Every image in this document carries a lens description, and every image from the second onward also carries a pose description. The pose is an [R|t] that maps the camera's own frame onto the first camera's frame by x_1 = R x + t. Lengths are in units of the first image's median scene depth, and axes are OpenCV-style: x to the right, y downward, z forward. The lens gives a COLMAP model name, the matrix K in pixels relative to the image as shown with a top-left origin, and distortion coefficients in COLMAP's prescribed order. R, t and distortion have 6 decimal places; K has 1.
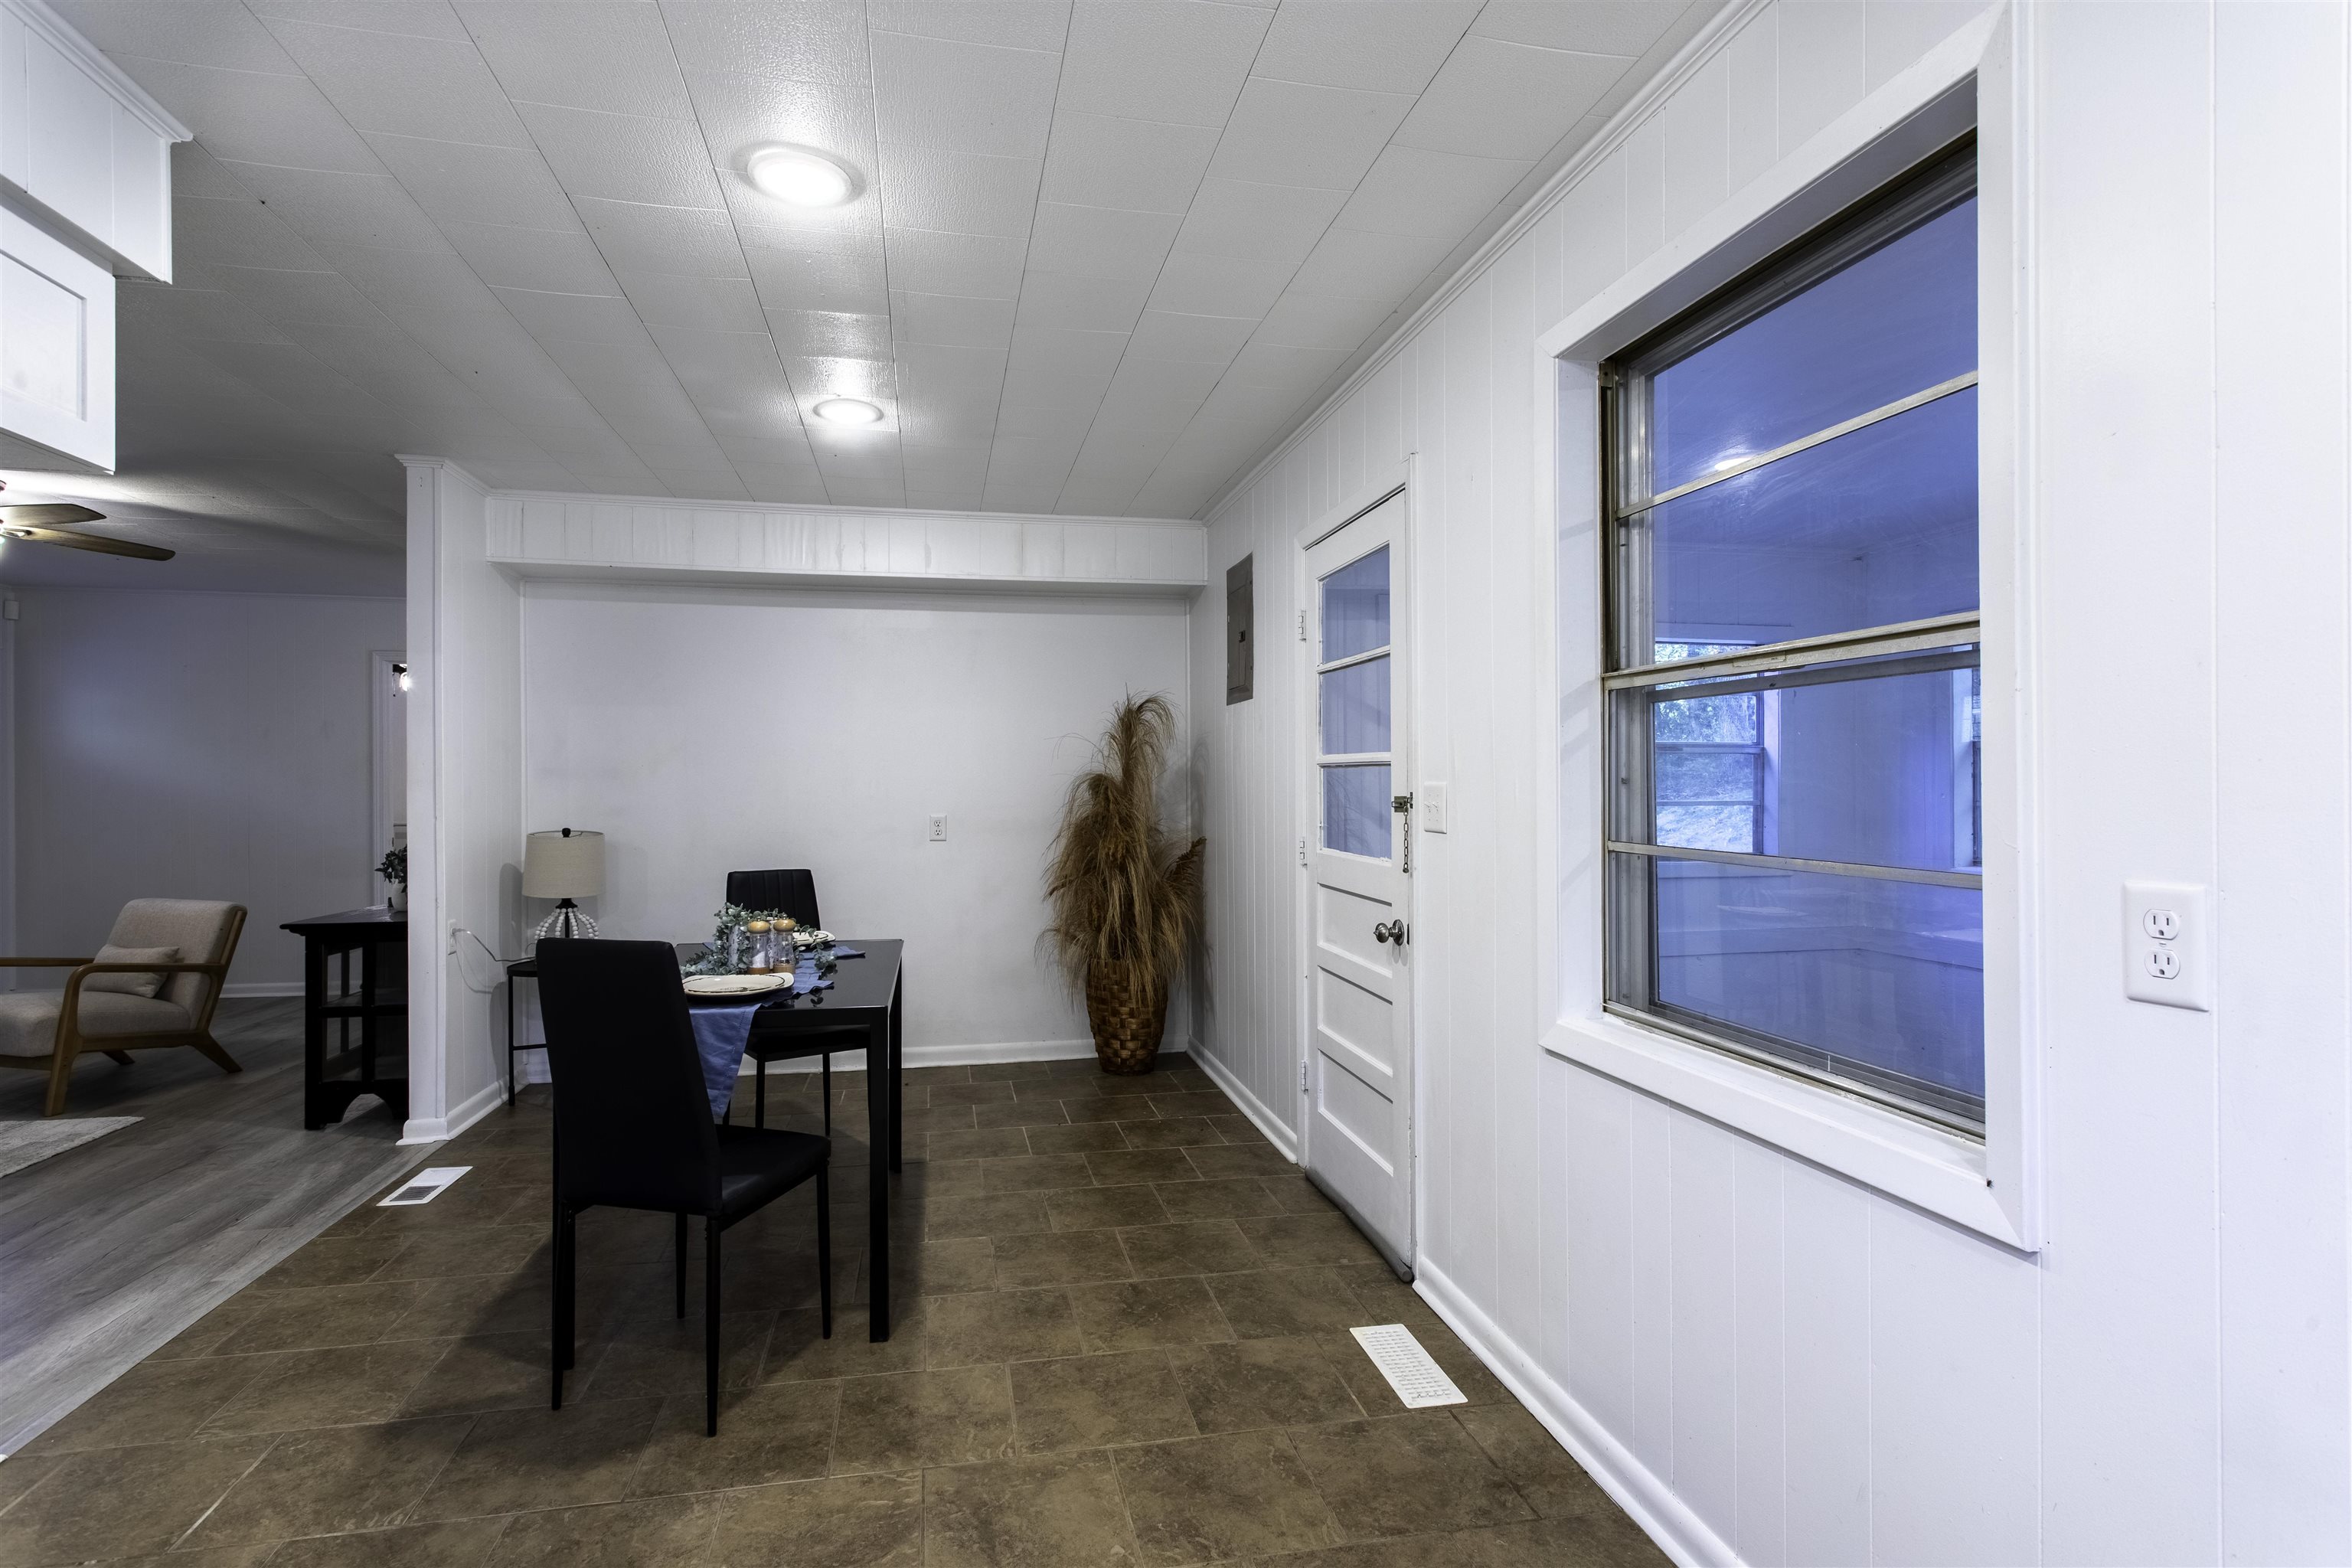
lens RADIAL K [[1116.9, 0, 1153.4], [0, 1116.9, 779.1], [0, 0, 1]] dist [0.001396, 0.001144]
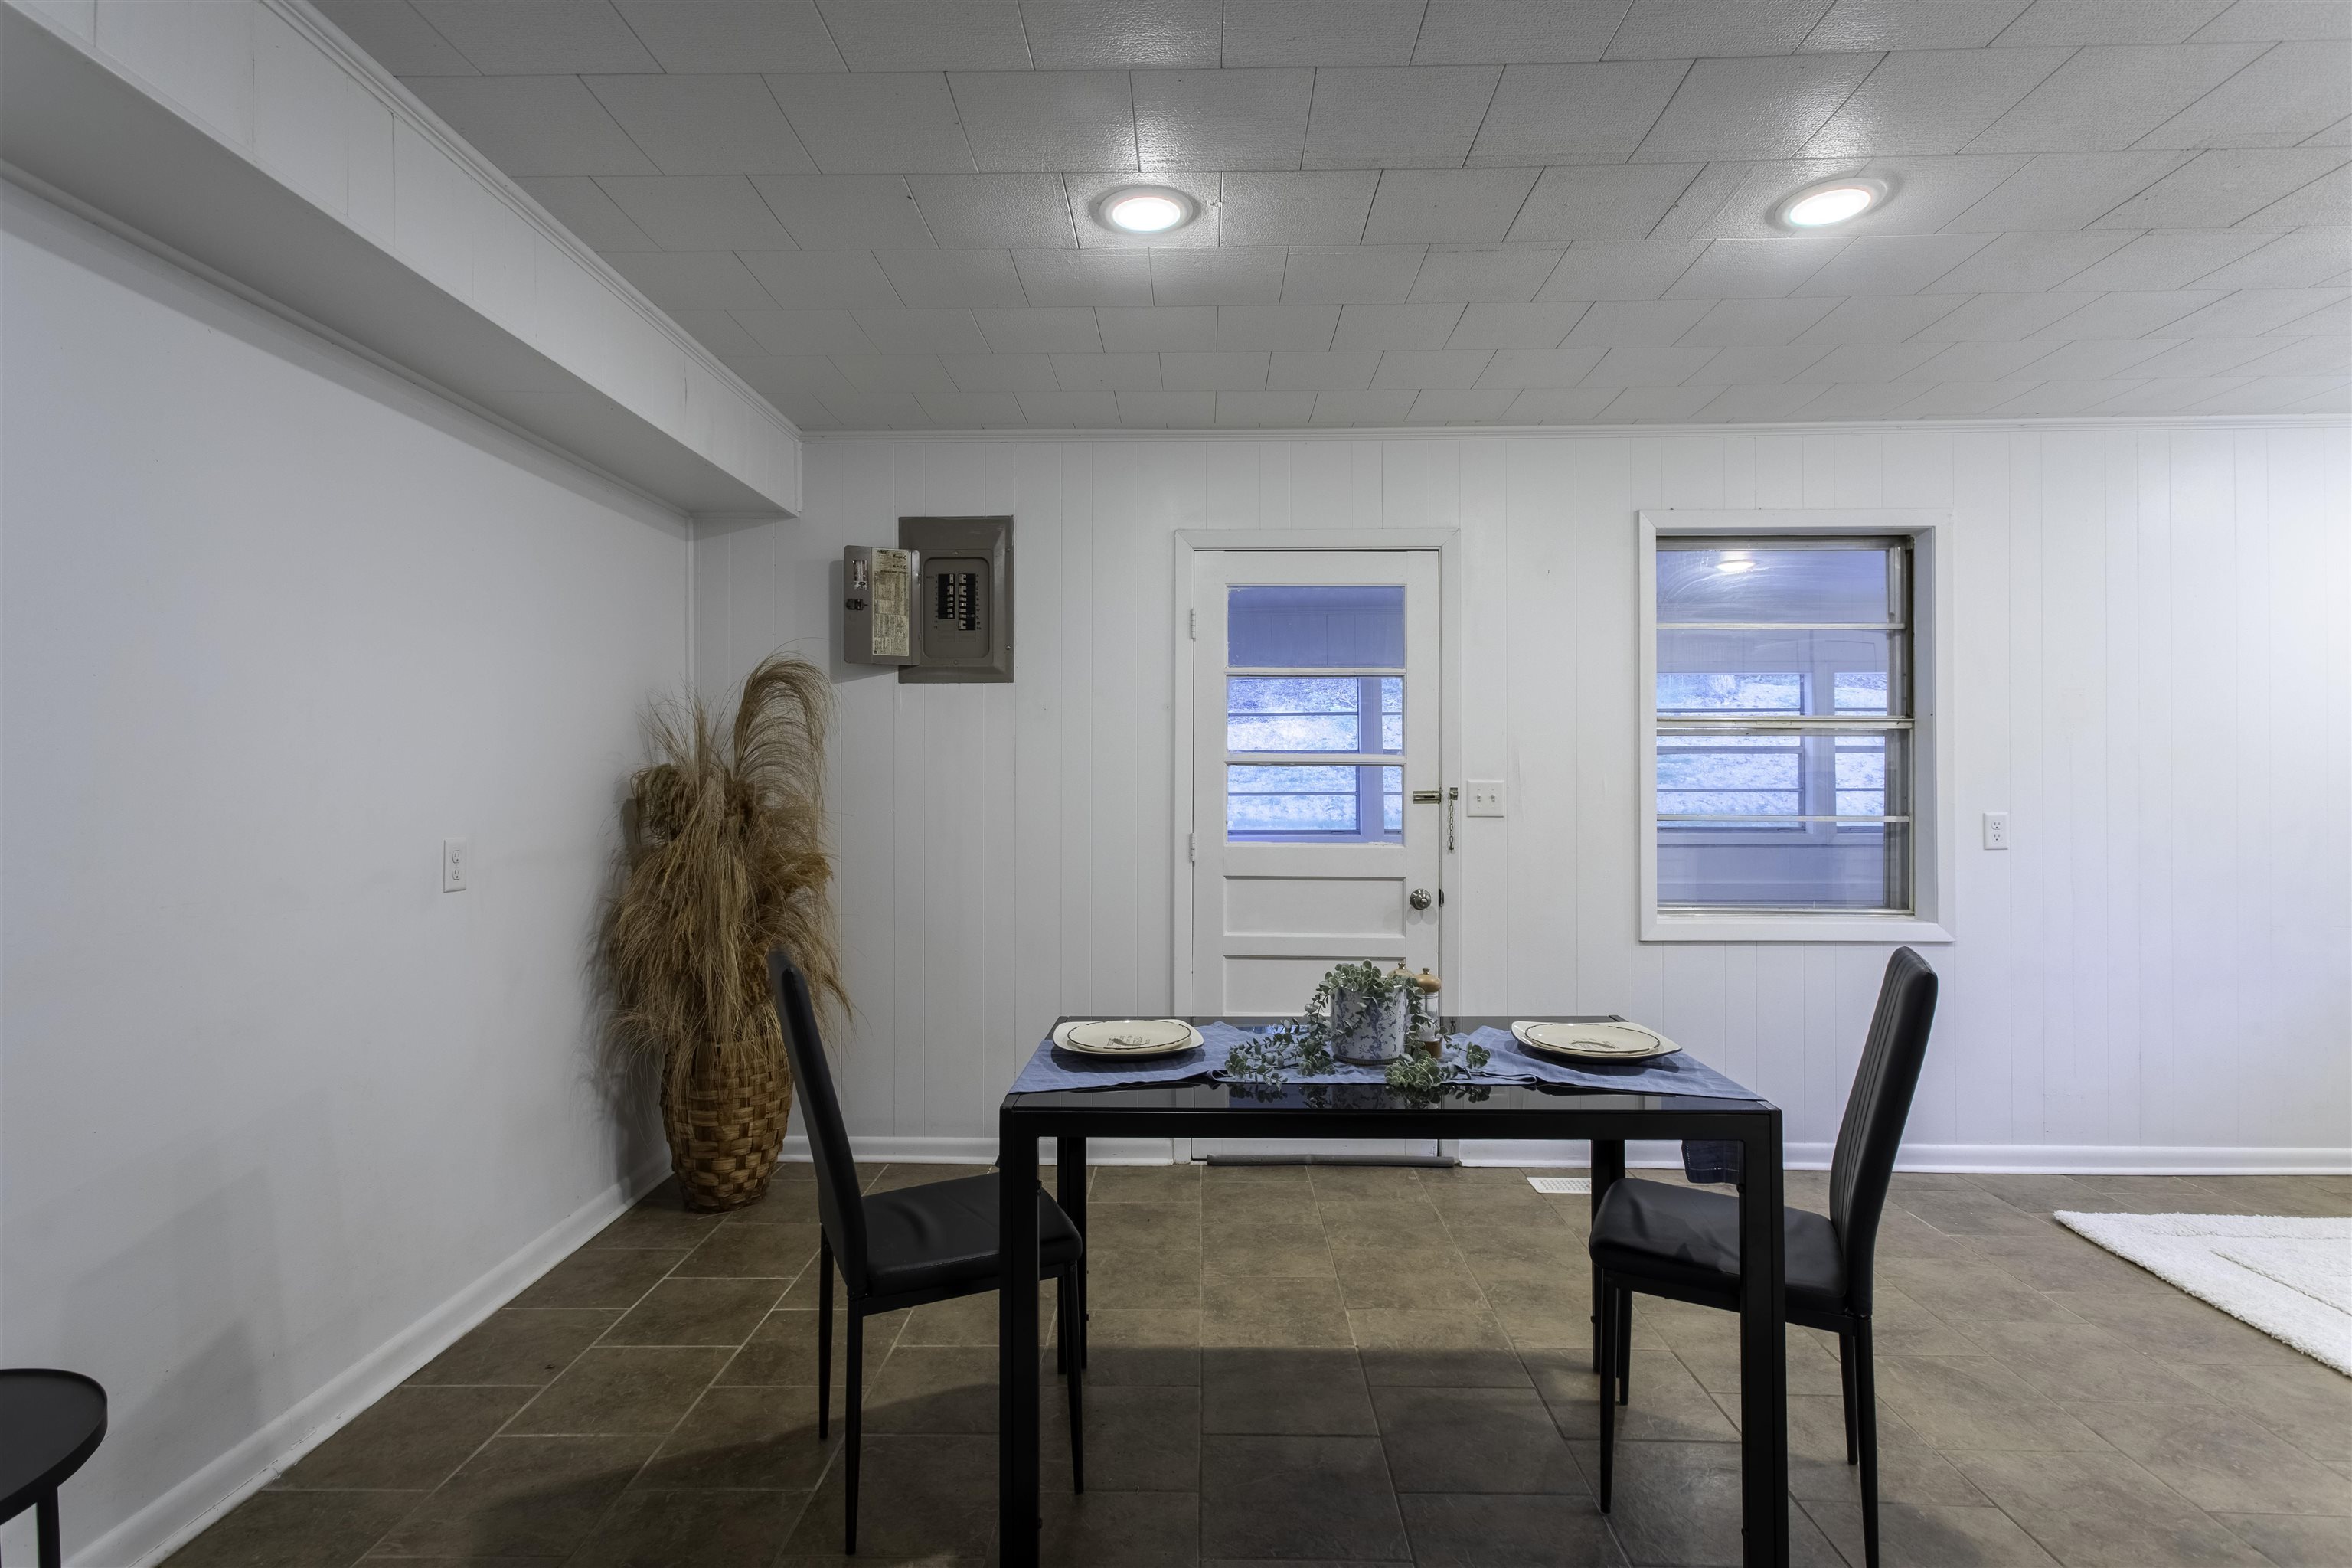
lens RADIAL K [[1114.8, 0, 1173.5], [0, 1114.8, 762.8], [0, 0, 1]] dist [0.002306, 0.000174]
pose [[0.224963, 0.015987, 0.974236, -1.015202], [-0.006142, 0.999869, -0.014990, 0.004248], [-0.974348, -0.002612, 0.225032, 0.936501]]
